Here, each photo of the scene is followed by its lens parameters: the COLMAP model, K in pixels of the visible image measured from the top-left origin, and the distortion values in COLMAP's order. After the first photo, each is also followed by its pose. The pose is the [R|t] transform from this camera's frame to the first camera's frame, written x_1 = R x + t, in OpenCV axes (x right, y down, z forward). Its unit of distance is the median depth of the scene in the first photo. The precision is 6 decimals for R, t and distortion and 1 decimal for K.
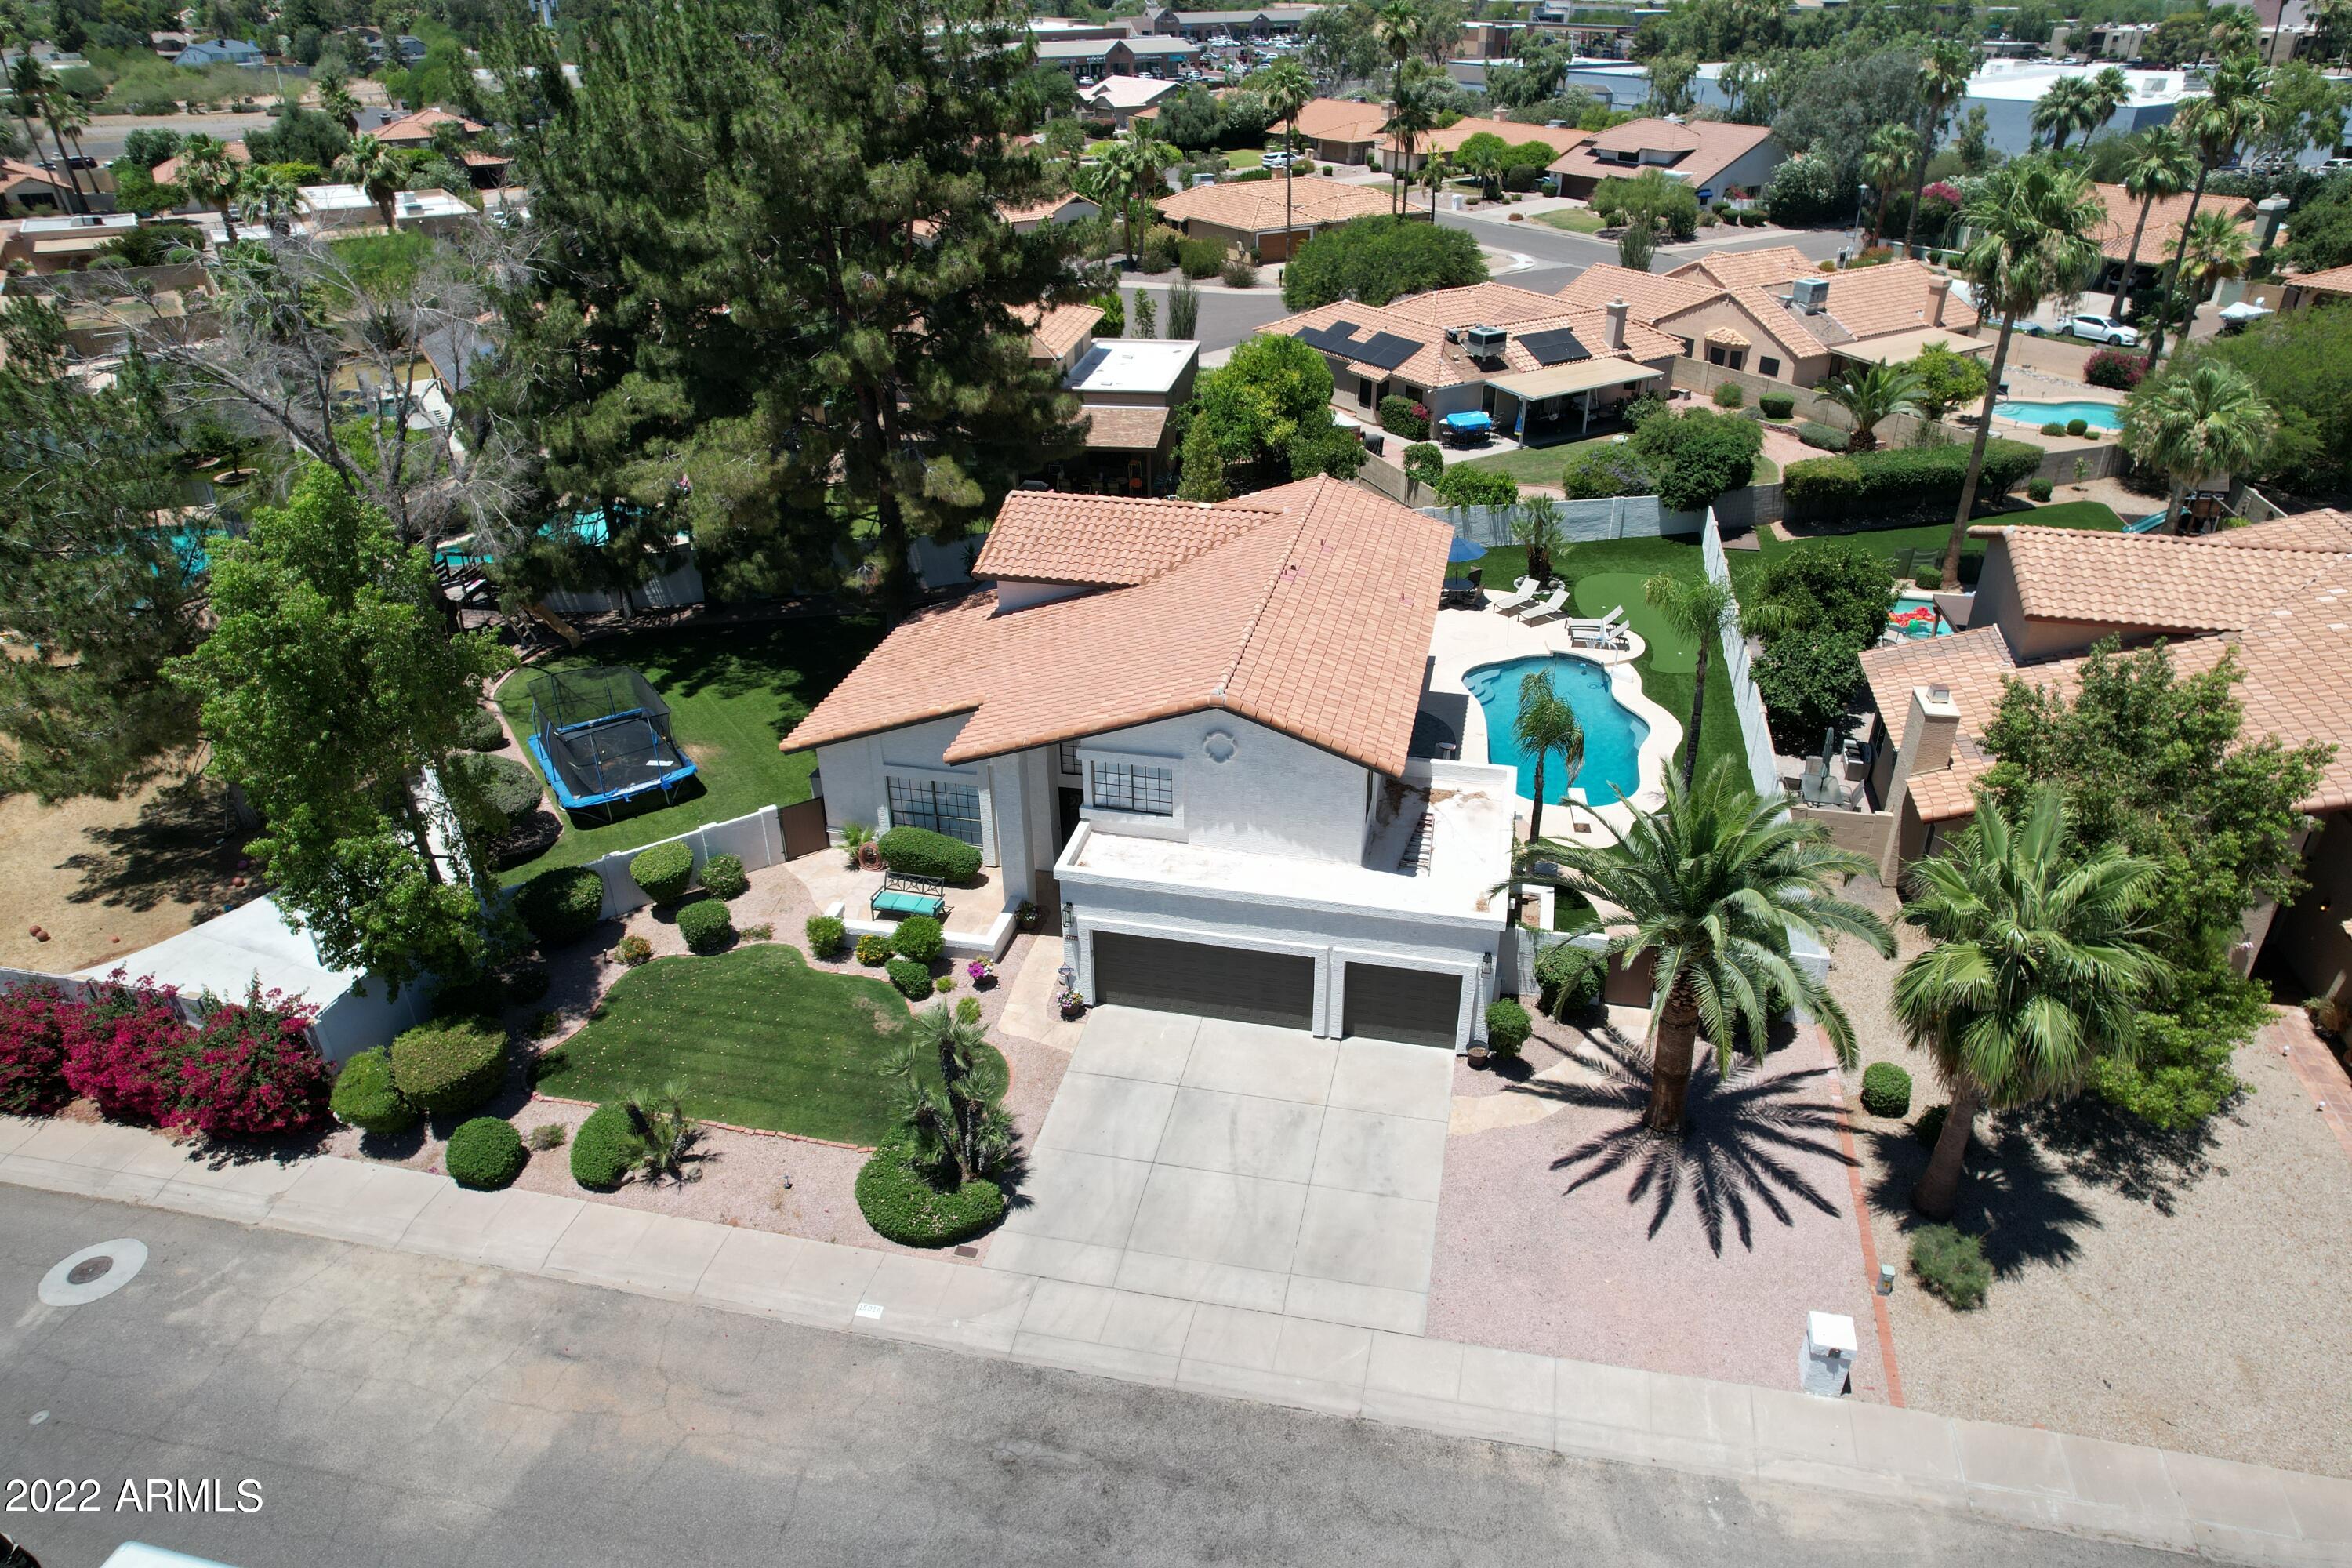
lens RADIAL K [[1508.6, 0, 1195.4], [0, 1508.6, 790.6], [0, 0, 1]] dist [-0.095030, 0.089132]
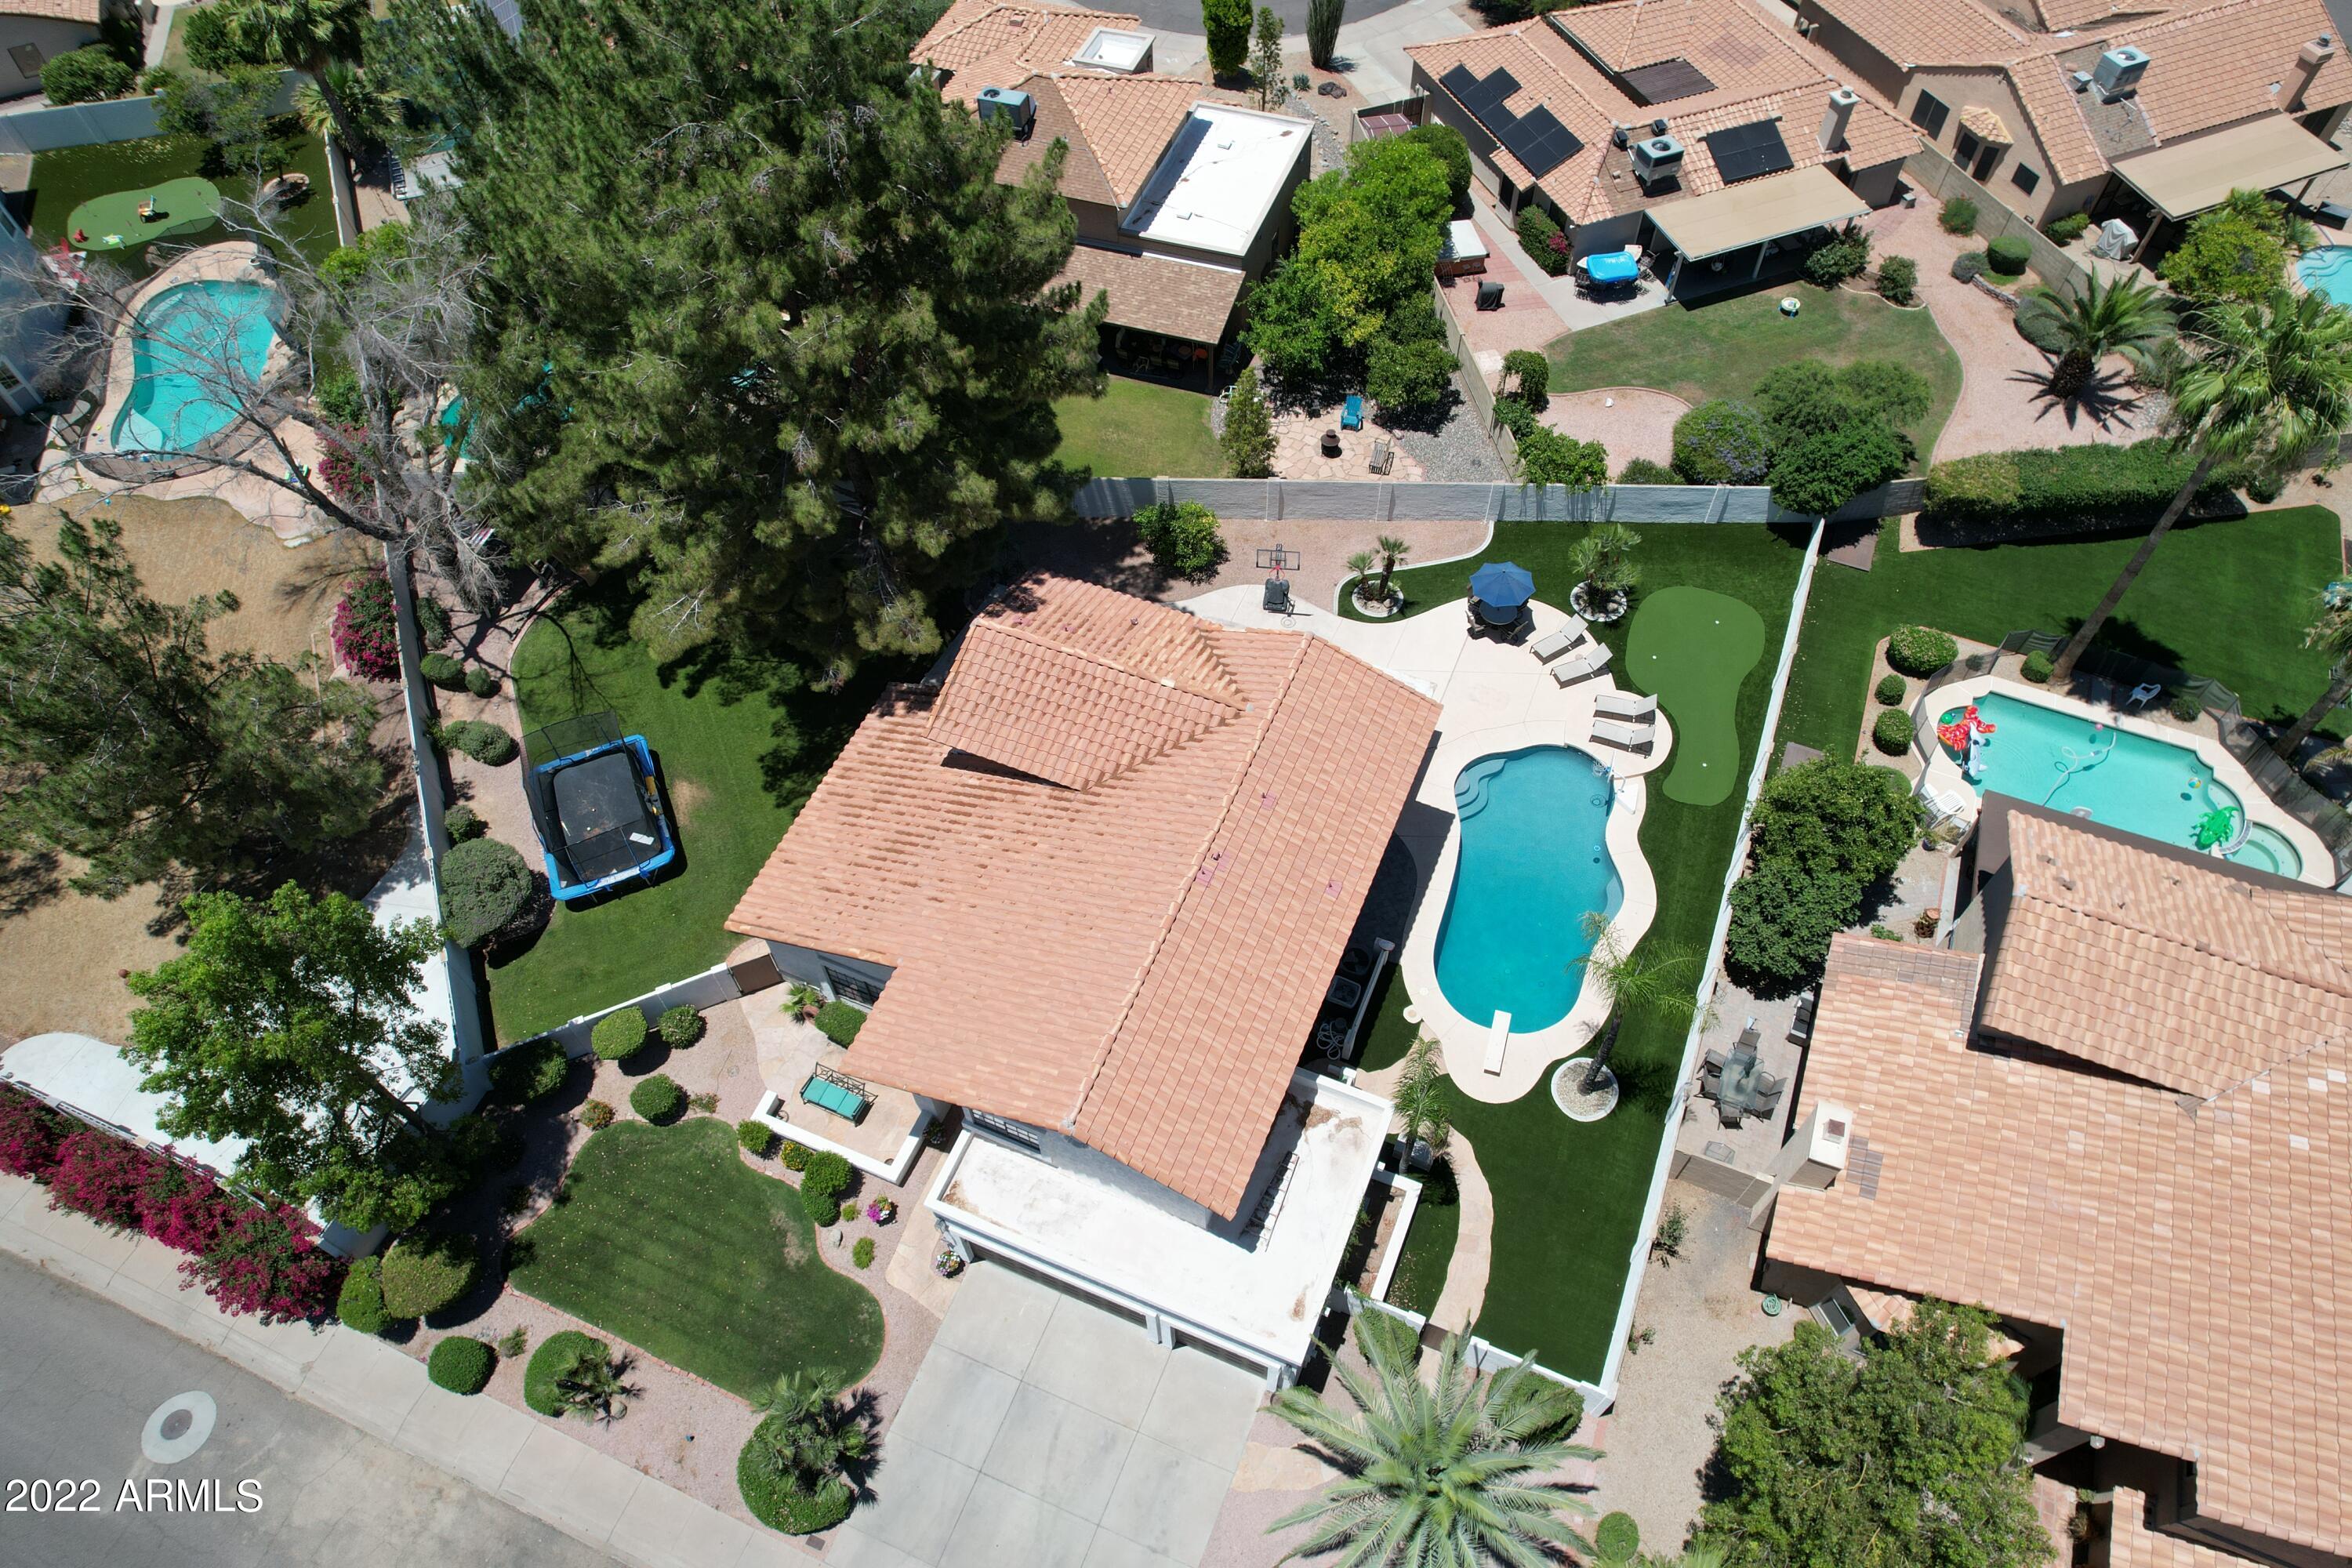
lens RADIAL K [[1508.6, 0, 1195.4], [0, 1508.6, 790.6], [0, 0, 1]] dist [-0.095030, 0.089132]
pose [[0.984315, 0.143119, -0.103151, 0.163475], [-0.084706, 0.896299, 0.435284, -0.679309], [0.154752, -0.419719, 0.894364, 0.165067]]
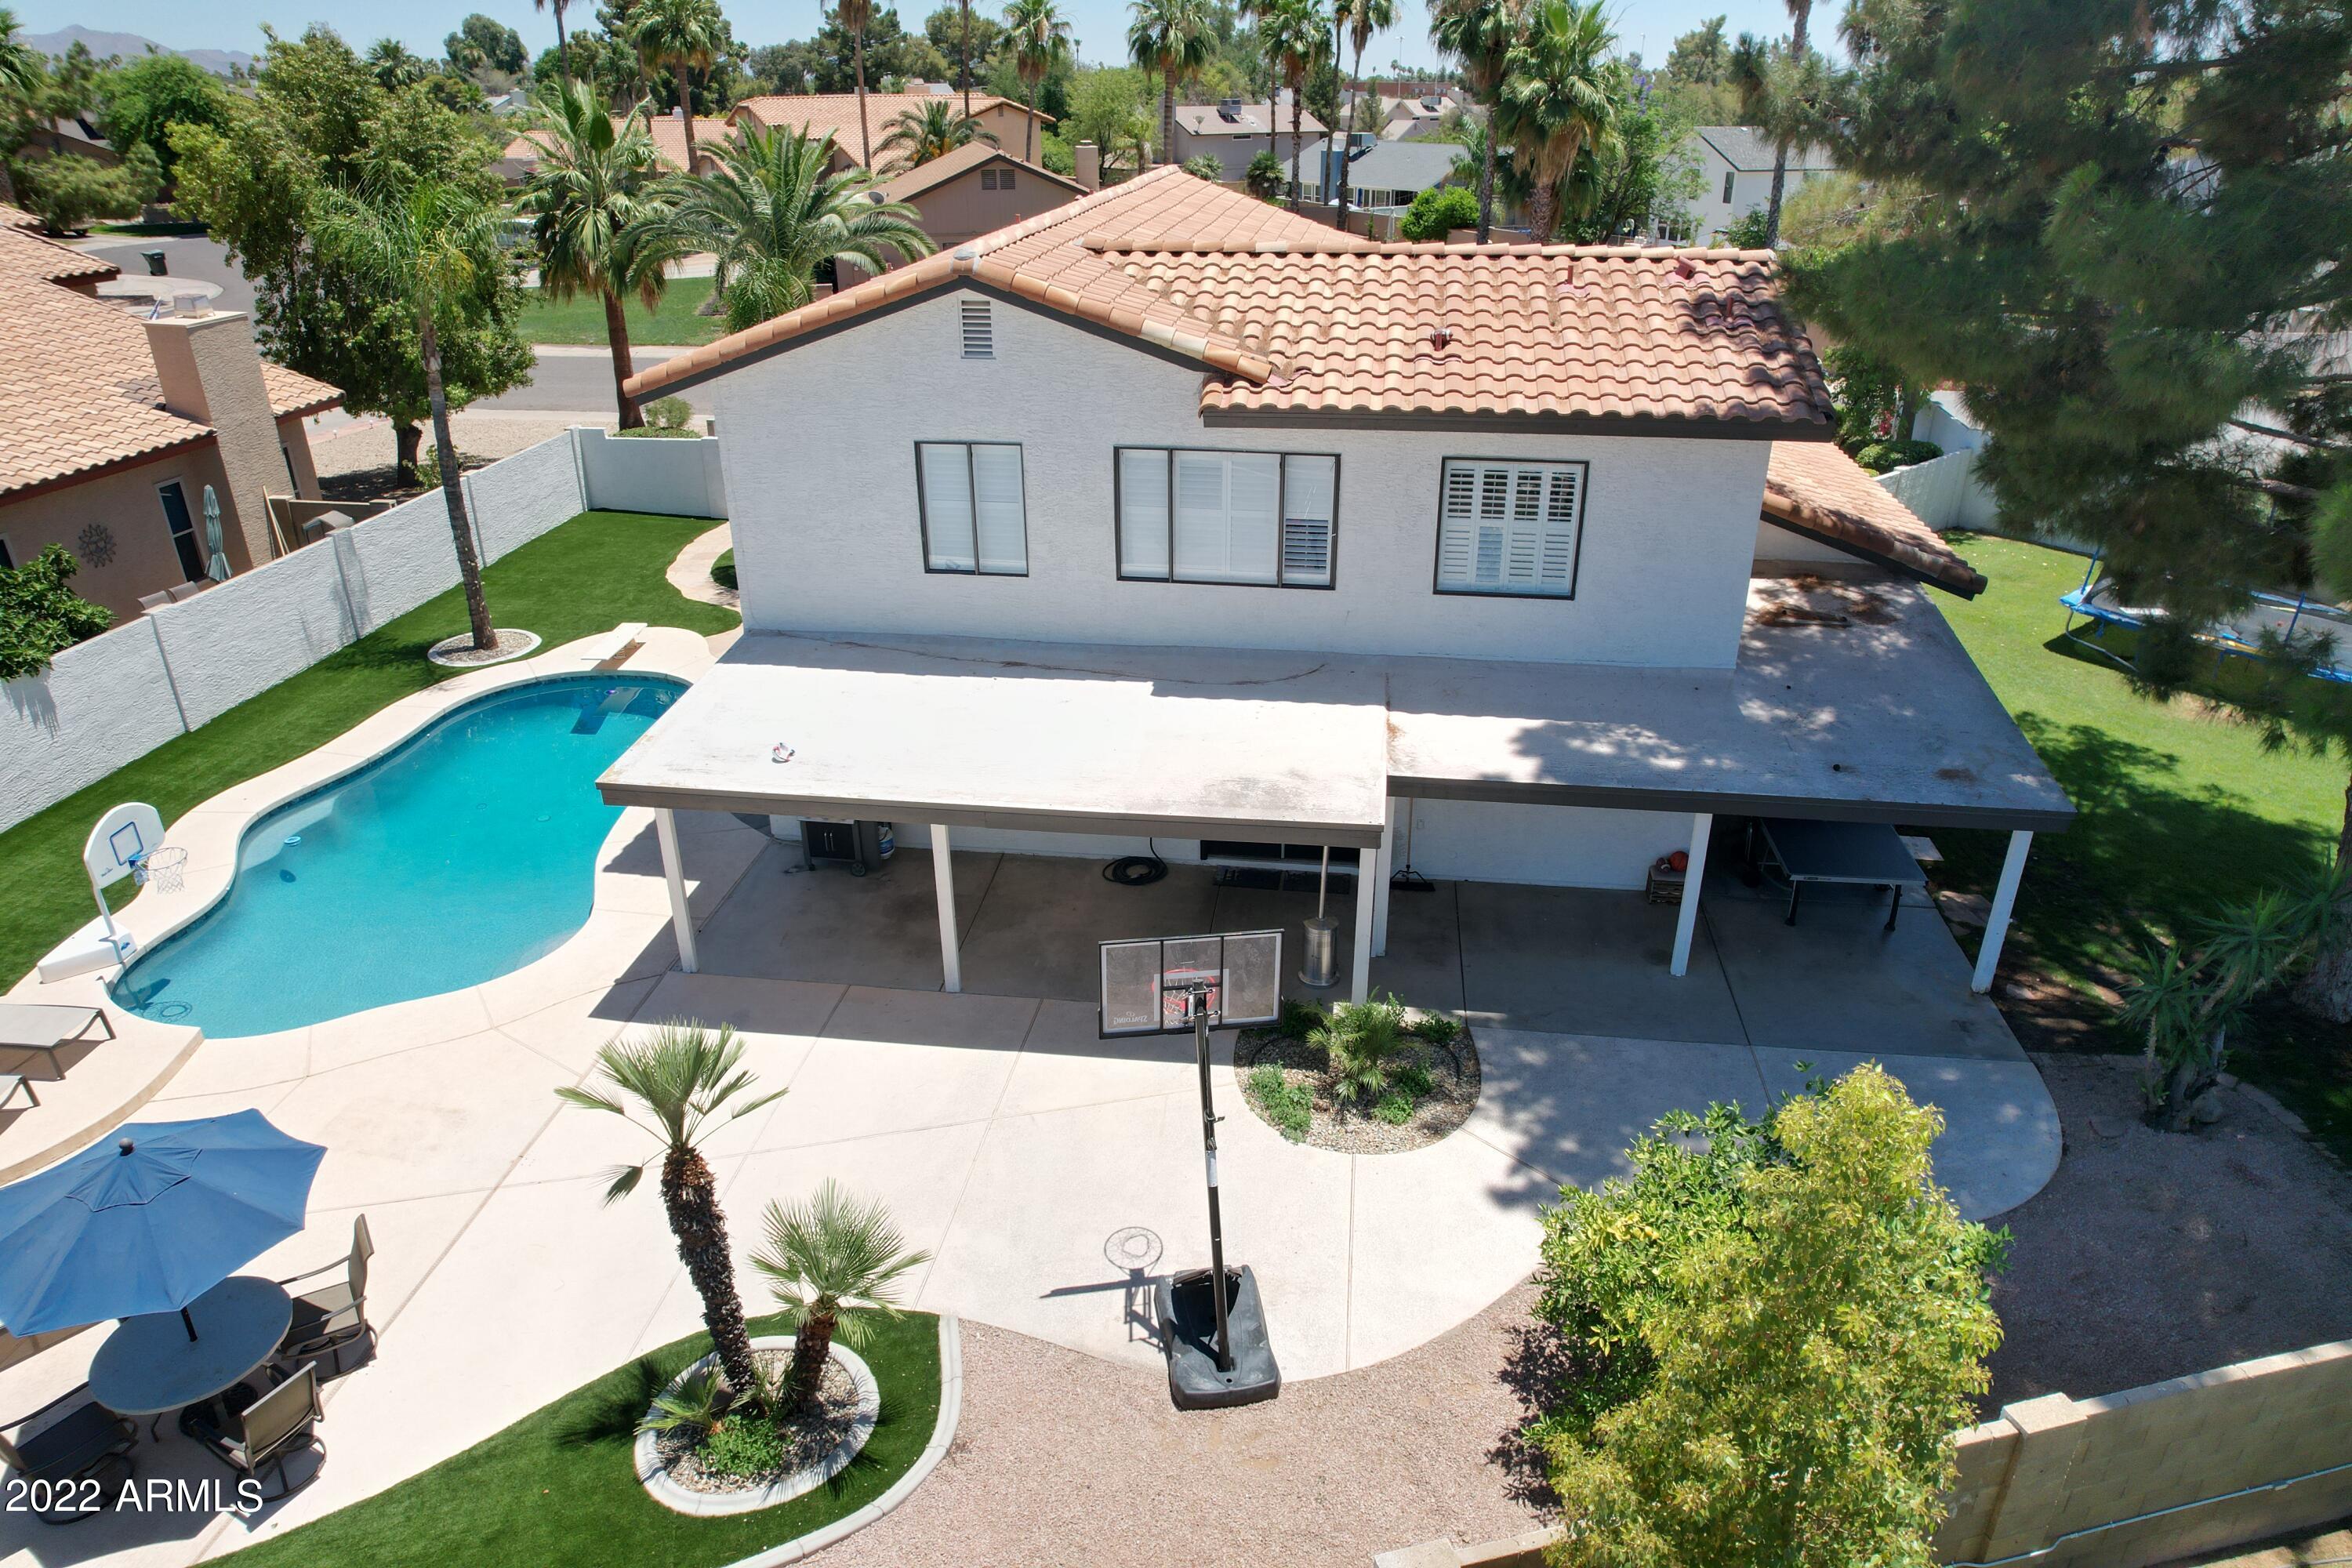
lens RADIAL K [[1508.6, 0, 1195.4], [0, 1508.6, 790.6], [0, 0, 1]] dist [-0.095030, 0.089132]
pose [[-0.996217, 0.041467, -0.076369, 0.084893], [-0.038136, 0.581047, 0.812976, -0.552127], [0.078086, 0.812813, -0.577267, 1.709213]]
